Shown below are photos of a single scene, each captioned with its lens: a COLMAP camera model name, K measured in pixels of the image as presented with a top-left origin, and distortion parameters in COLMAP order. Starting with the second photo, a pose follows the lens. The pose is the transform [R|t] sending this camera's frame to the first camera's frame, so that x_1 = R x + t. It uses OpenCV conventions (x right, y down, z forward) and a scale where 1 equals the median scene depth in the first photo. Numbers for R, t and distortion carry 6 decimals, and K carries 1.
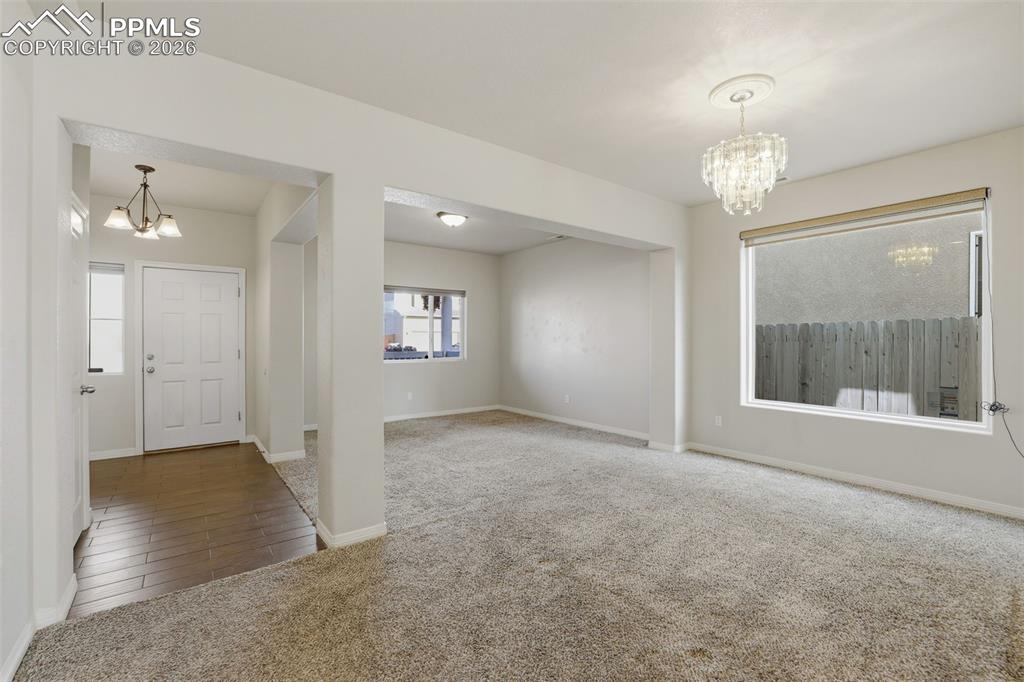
lens RADIAL K [[439.2, 0, 510.8], [0, 439.2, 340.5], [0, 0, 1]] dist [-0.040843, 0.010904]
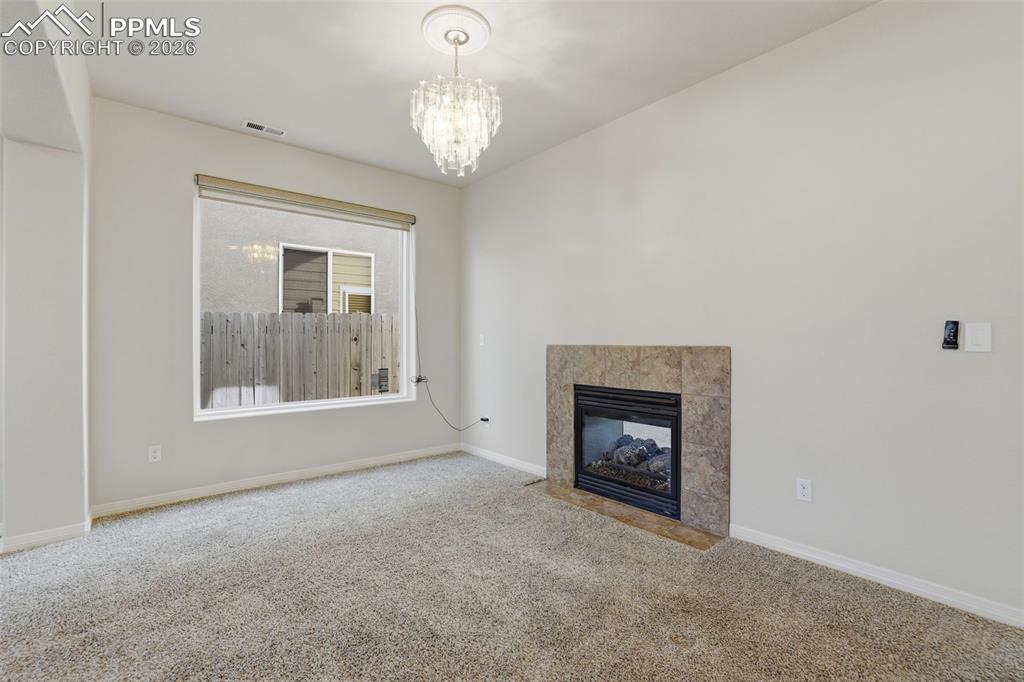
lens RADIAL K [[439.2, 0, 515.9], [0, 439.2, 334.7], [0, 0, 1]] dist [-0.040843, 0.010904]
pose [[-0.050018, 0.009442, 0.998704, -0.184848], [0.008979, 0.999919, -0.009003, 0.020508], [-0.998708, 0.008517, -0.050099, 0.513130]]
